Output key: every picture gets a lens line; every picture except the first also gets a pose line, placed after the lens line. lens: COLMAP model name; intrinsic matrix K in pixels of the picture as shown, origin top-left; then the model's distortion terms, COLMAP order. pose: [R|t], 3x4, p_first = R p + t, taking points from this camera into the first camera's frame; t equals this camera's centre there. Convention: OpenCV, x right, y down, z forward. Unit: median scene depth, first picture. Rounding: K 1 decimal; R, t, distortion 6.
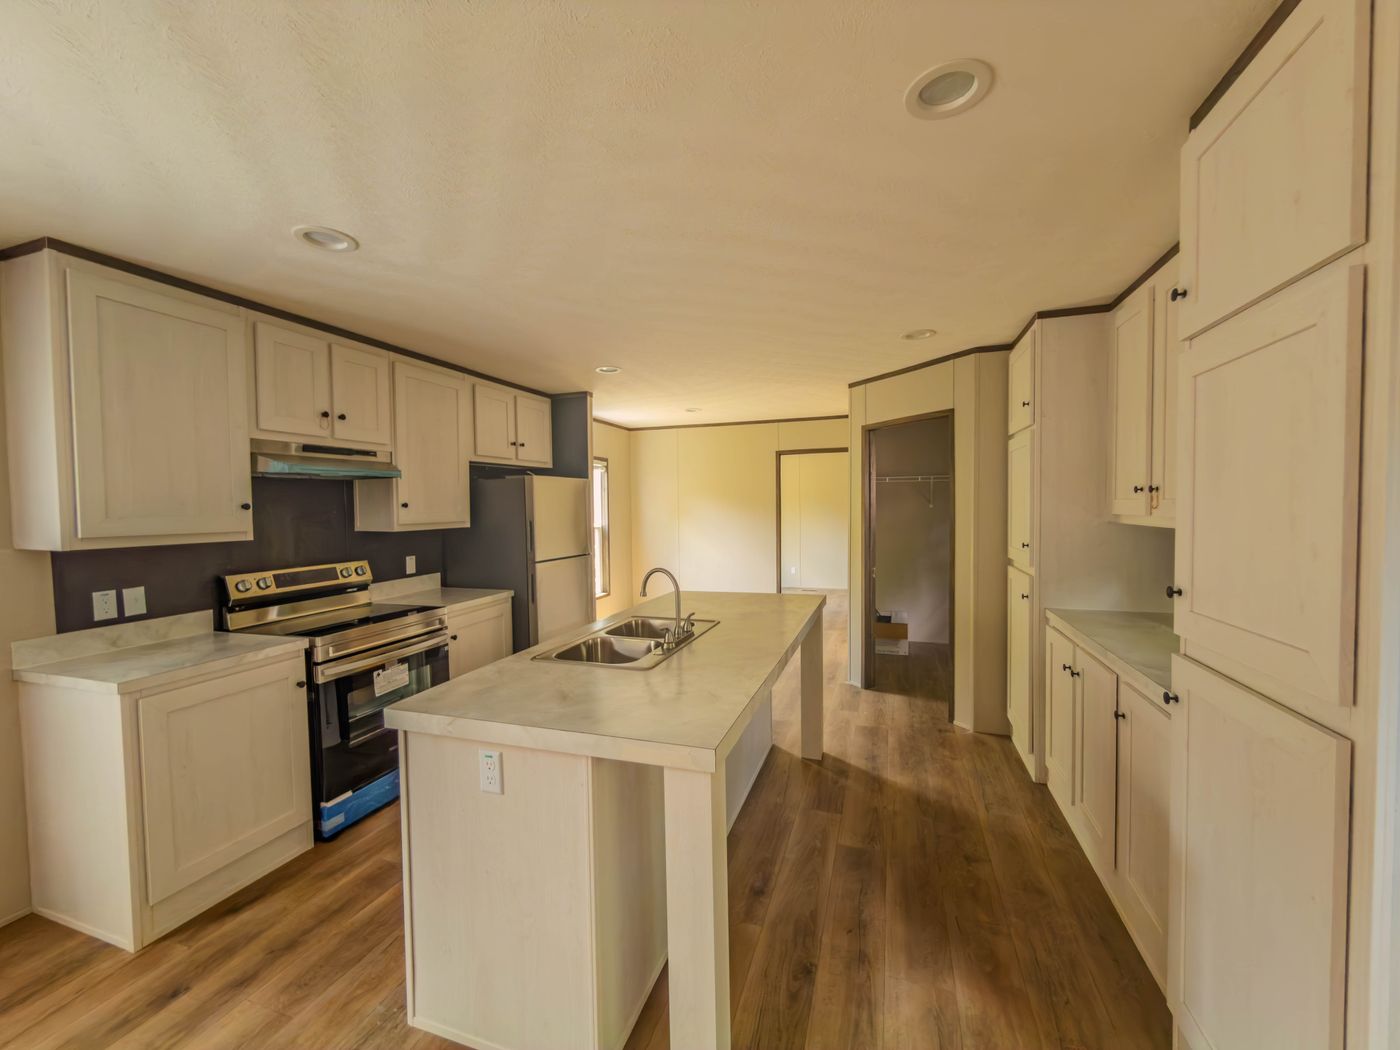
lens RADIAL K [[557.0, 0, 698.8], [0, 557.0, 526.4], [0, 0, 1]] dist [-0.000702, 0.000311]
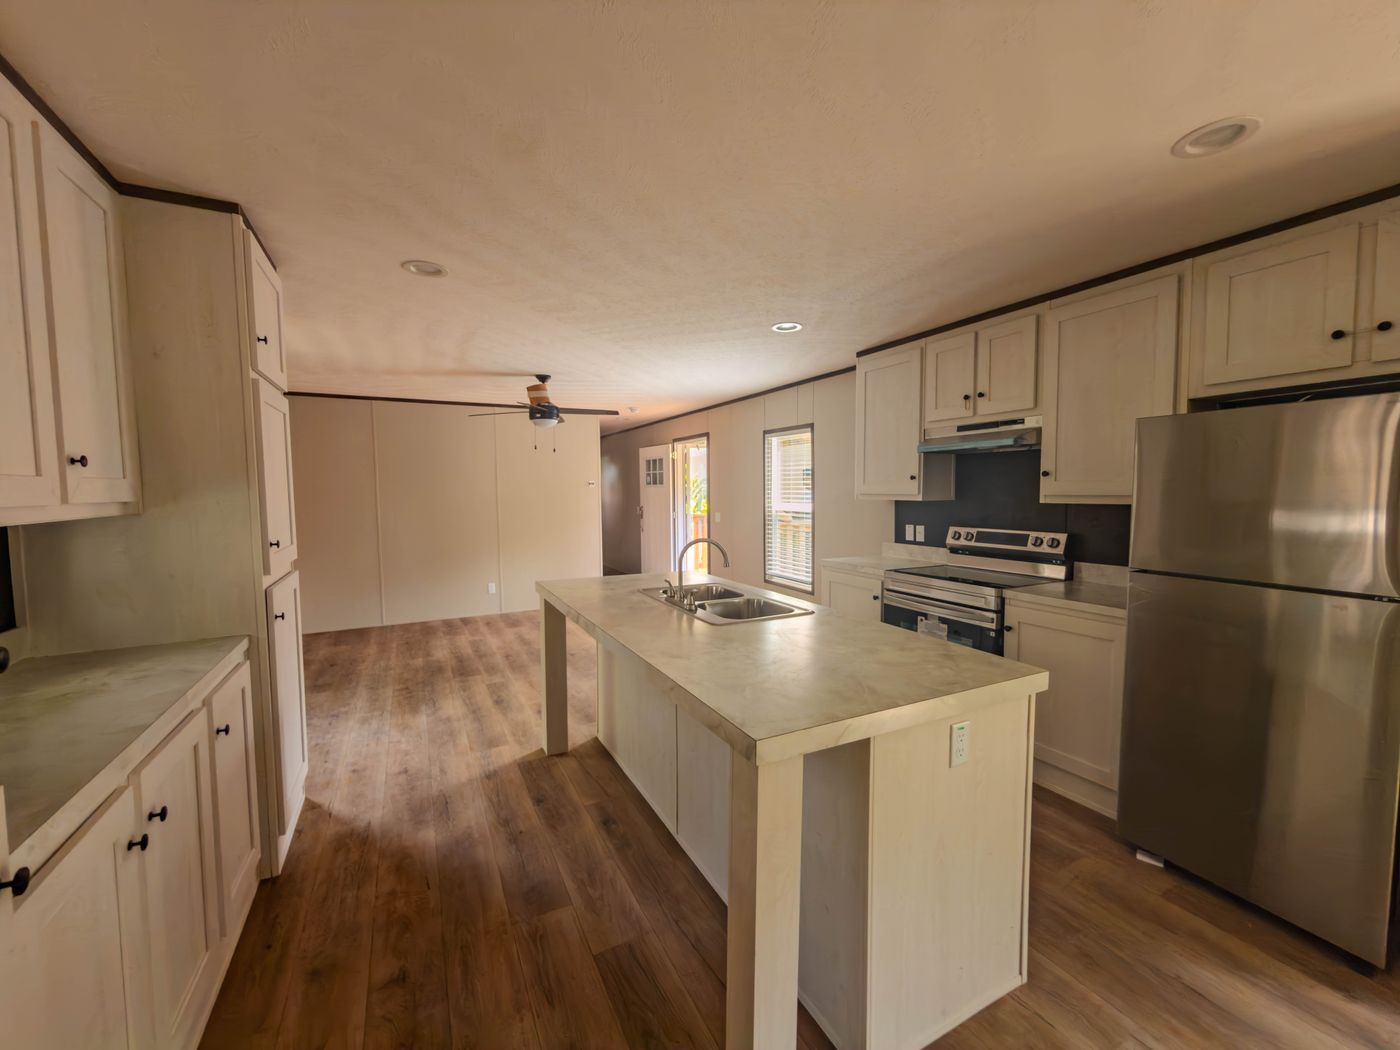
lens RADIAL K [[557.0, 0, 694.9], [0, 557.0, 521.8], [0, 0, 1]] dist [-0.000702, 0.000311]
pose [[-0.692573, 0.059371, -0.718901, 0.673507], [-0.010778, 0.995644, 0.092610, -0.050825], [0.721268, 0.071888, -0.688916, 1.651071]]
